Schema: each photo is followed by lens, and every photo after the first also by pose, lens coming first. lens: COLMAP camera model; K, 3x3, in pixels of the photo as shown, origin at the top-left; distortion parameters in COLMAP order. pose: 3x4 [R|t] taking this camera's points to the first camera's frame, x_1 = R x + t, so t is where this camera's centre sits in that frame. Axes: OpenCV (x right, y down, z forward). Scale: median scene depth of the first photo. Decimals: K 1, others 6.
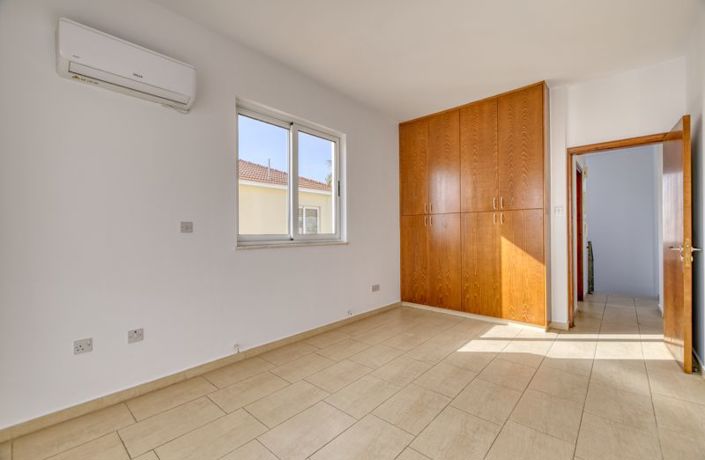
lens RADIAL K [[302.0, 0, 352.5], [0, 302.0, 230.0], [0, 0, 1]] dist [0.000079, -0.000180]
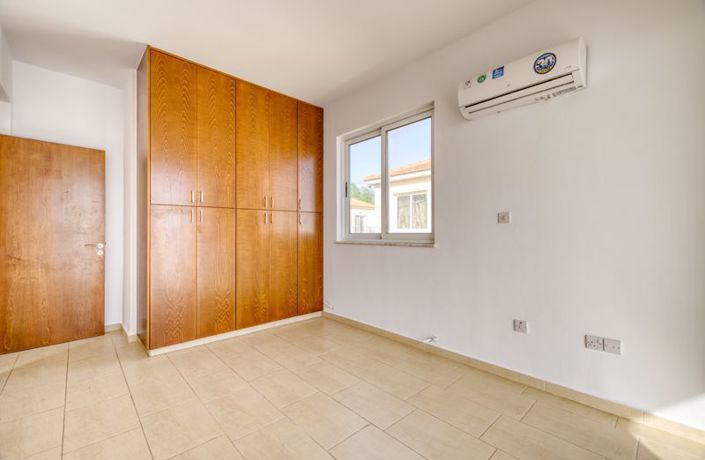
lens RADIAL K [[302.0, 0, 352.5], [0, 302.0, 230.0], [0, 0, 1]] dist [0.000079, -0.000180]
pose [[-0.100881, -0.010486, -0.994843, 0.856801], [0.008322, 0.999901, -0.011384, 0.014561], [0.994864, -0.009428, -0.100784, 1.001845]]
